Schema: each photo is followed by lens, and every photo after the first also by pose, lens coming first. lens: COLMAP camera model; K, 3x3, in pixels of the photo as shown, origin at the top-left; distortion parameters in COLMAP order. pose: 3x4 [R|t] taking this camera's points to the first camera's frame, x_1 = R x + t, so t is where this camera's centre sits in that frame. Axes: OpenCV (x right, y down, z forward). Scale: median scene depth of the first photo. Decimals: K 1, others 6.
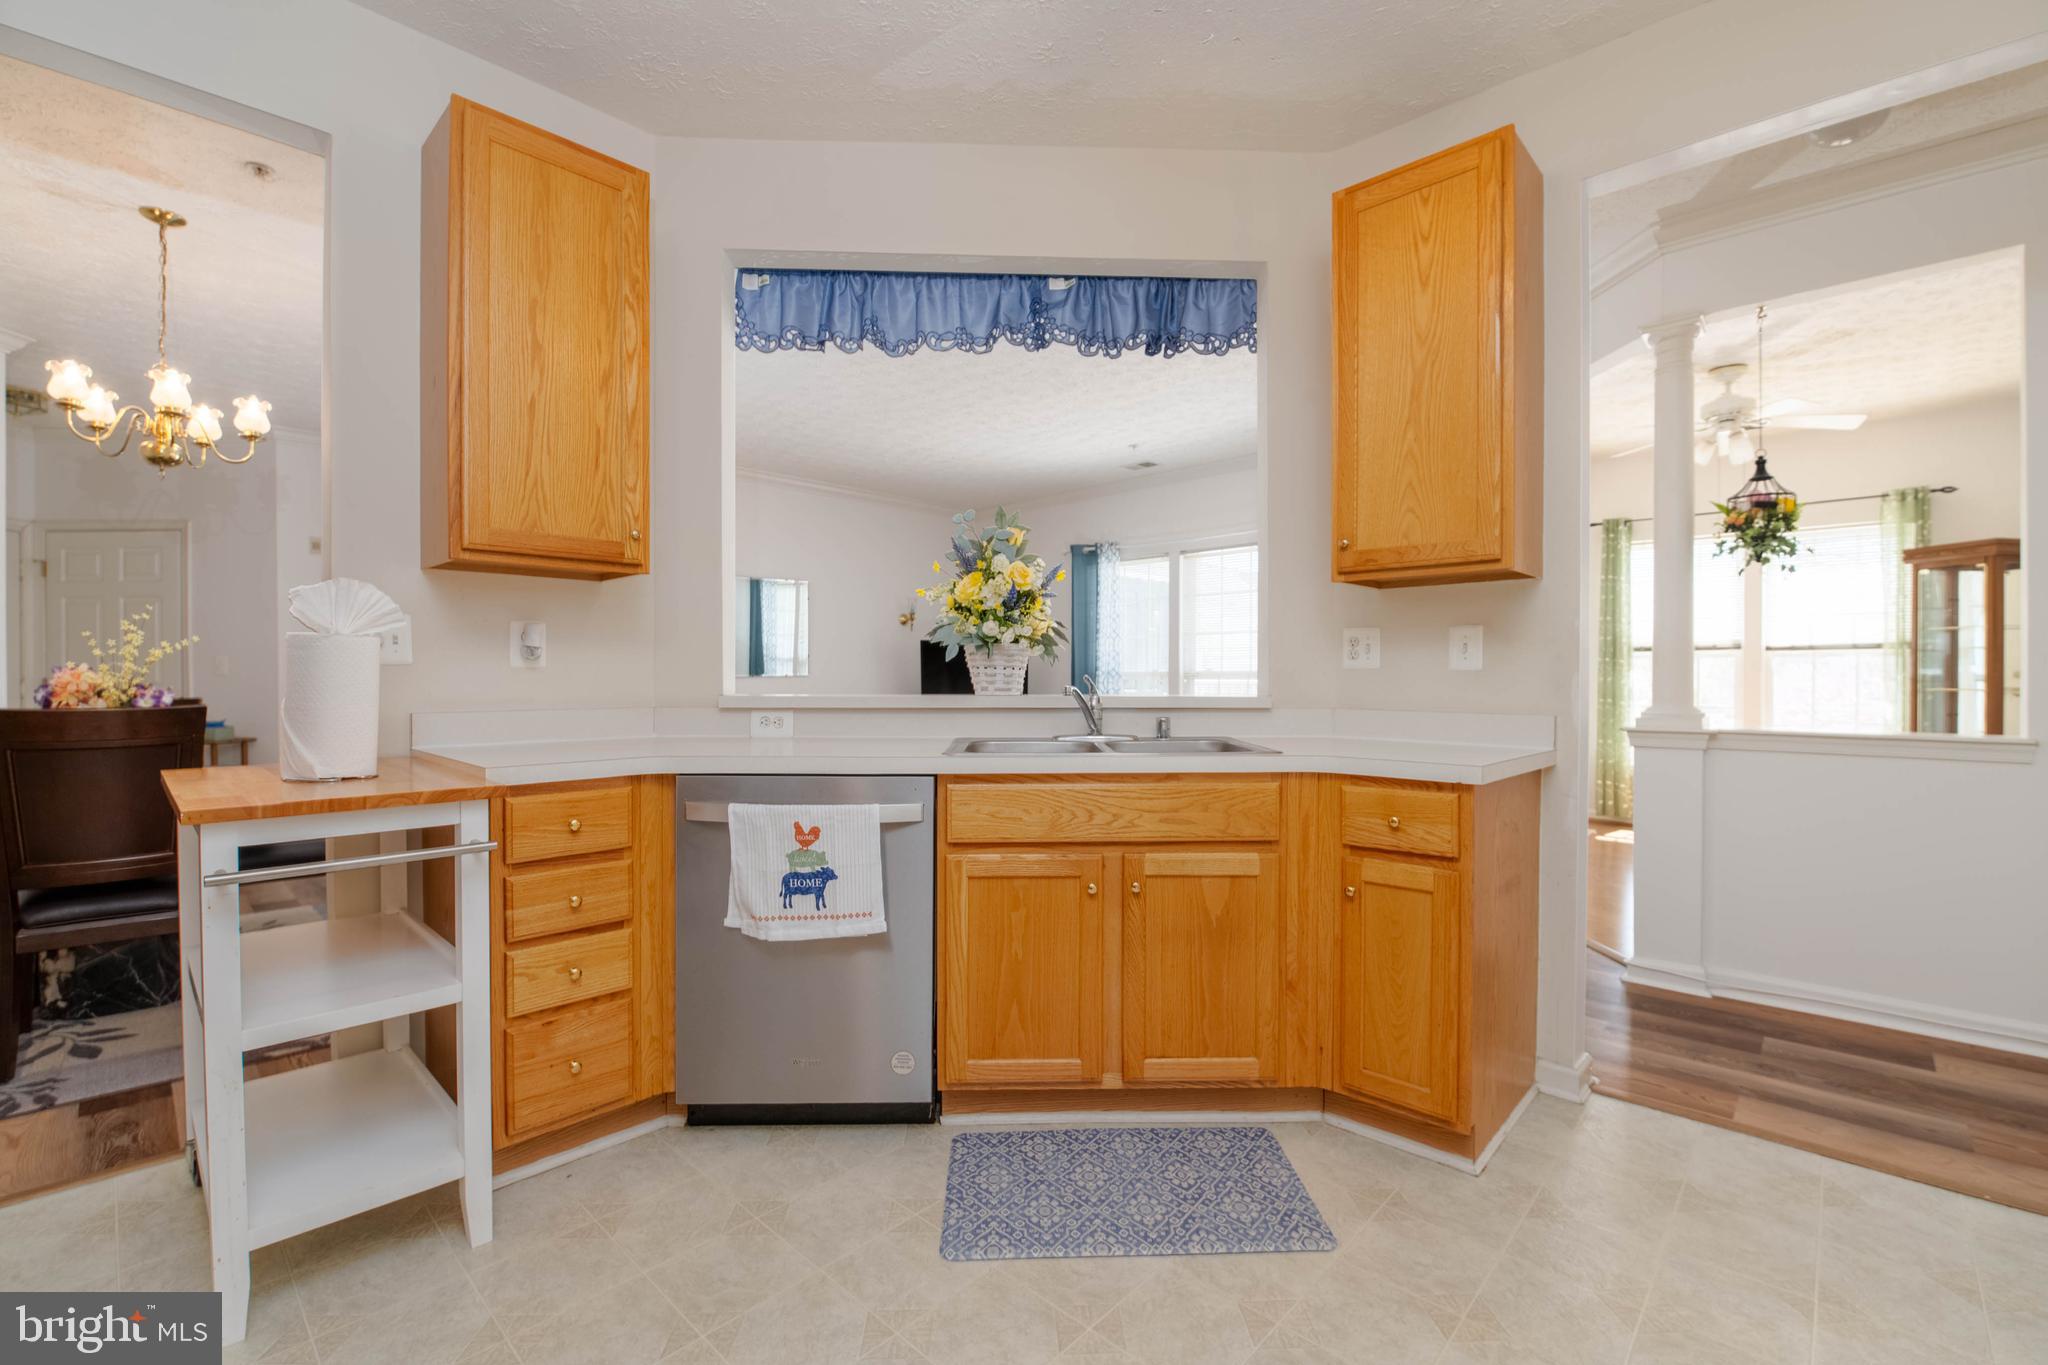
lens RADIAL K [[860.5, 0, 1031.3], [0, 860.5, 692.0], [0, 0, 1]] dist [-0.021390, 0.000333]
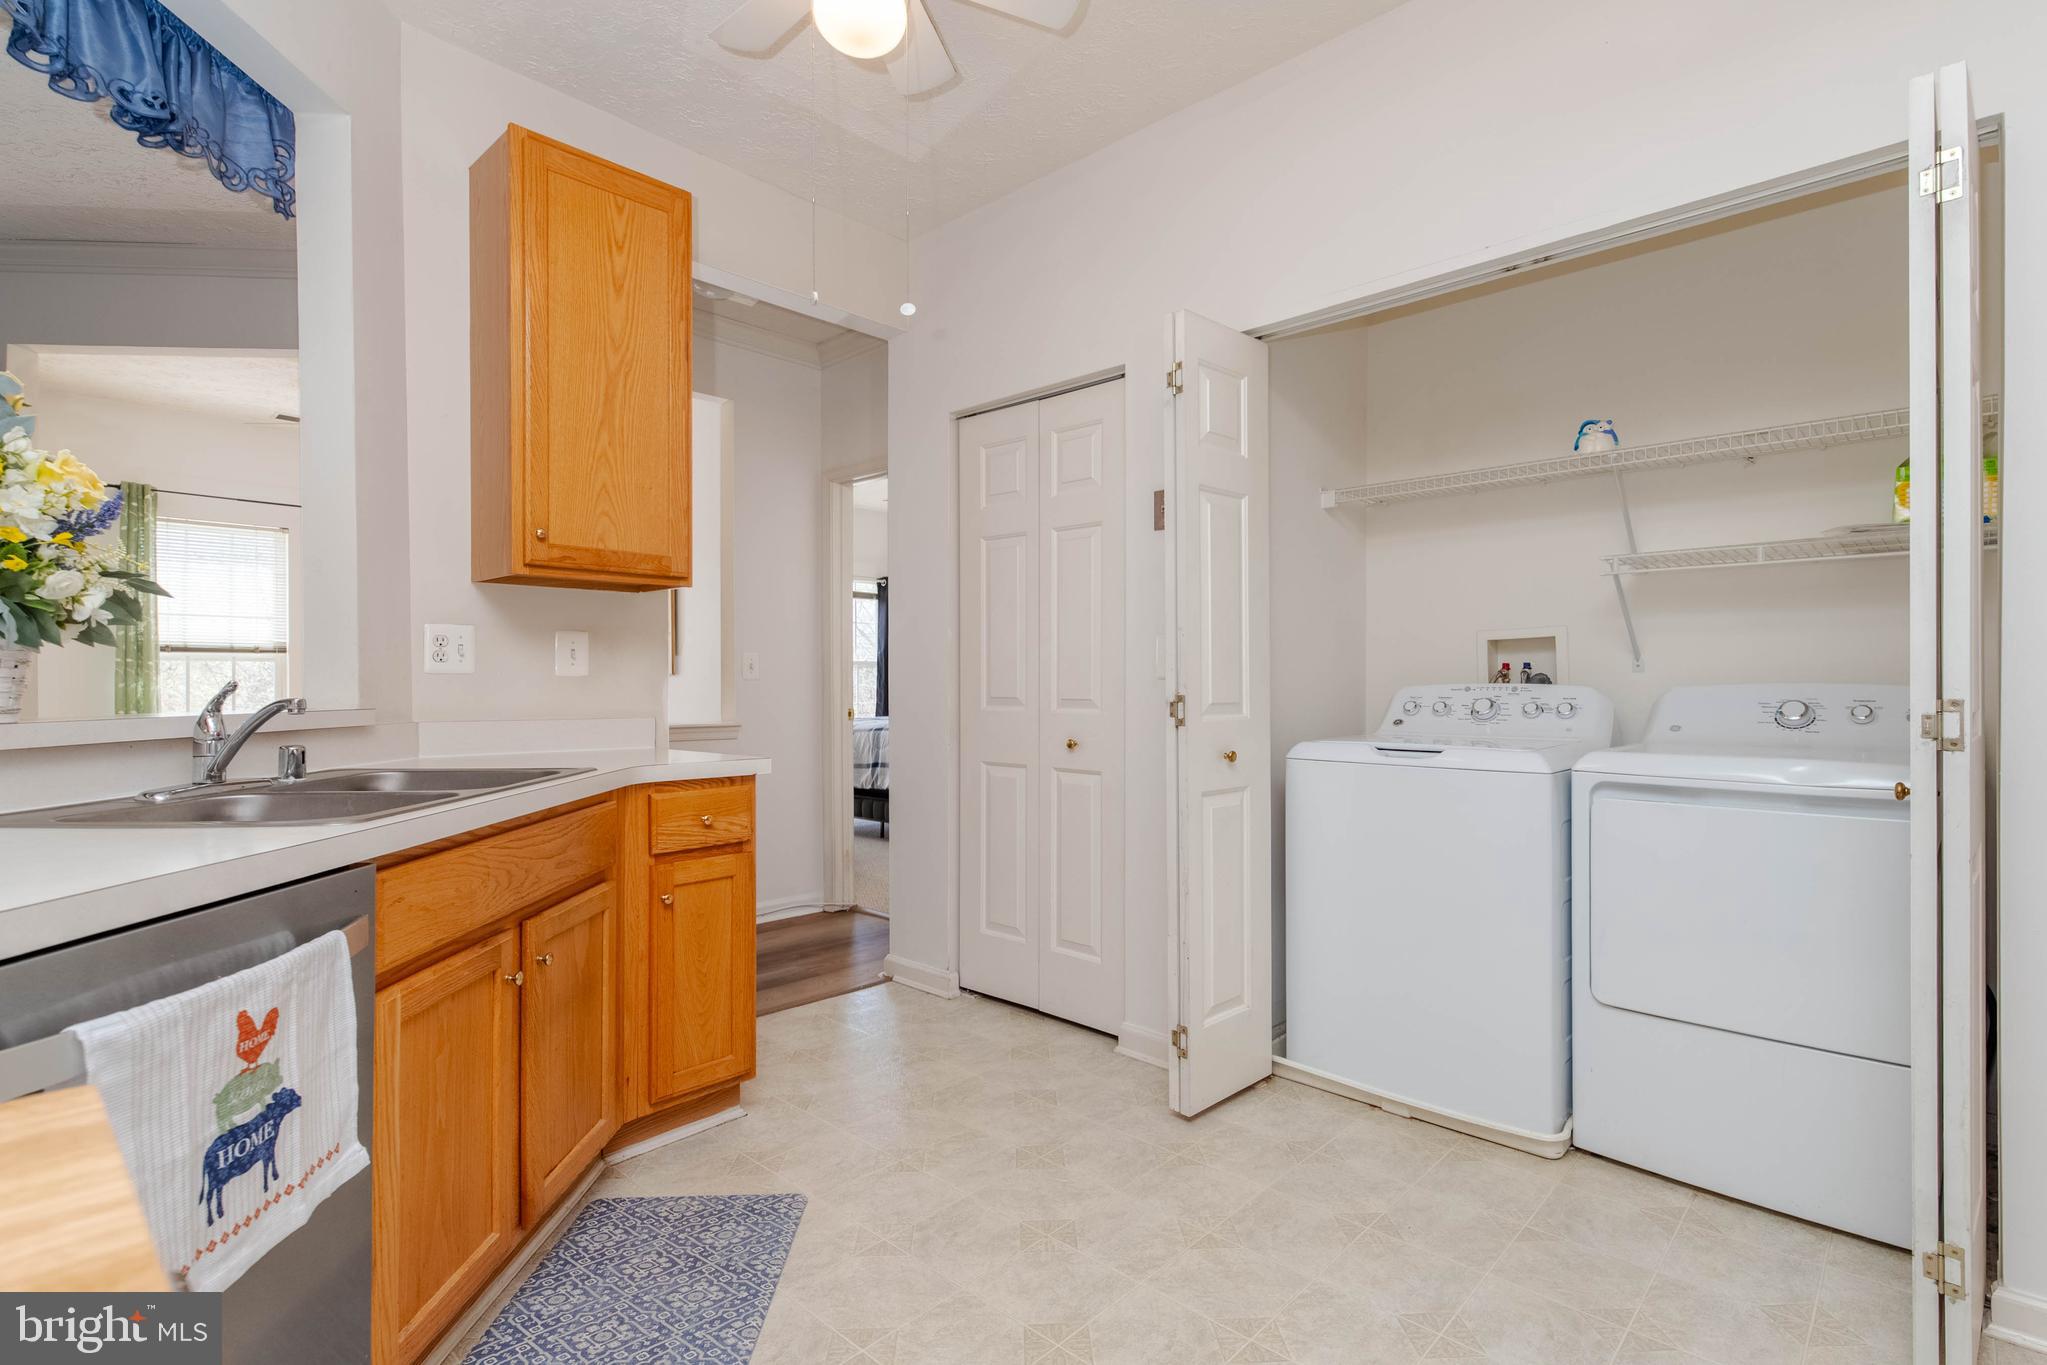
lens RADIAL K [[975.8, 0, 1041.4], [0, 975.8, 687.3], [0, 0, 1]] dist [0.011859, -0.022242]
pose [[-0.022250, -0.004326, 0.999743, -0.775377], [0.016721, 0.999849, 0.004699, -0.011163], [-0.999613, 0.016821, -0.022174, 0.591611]]
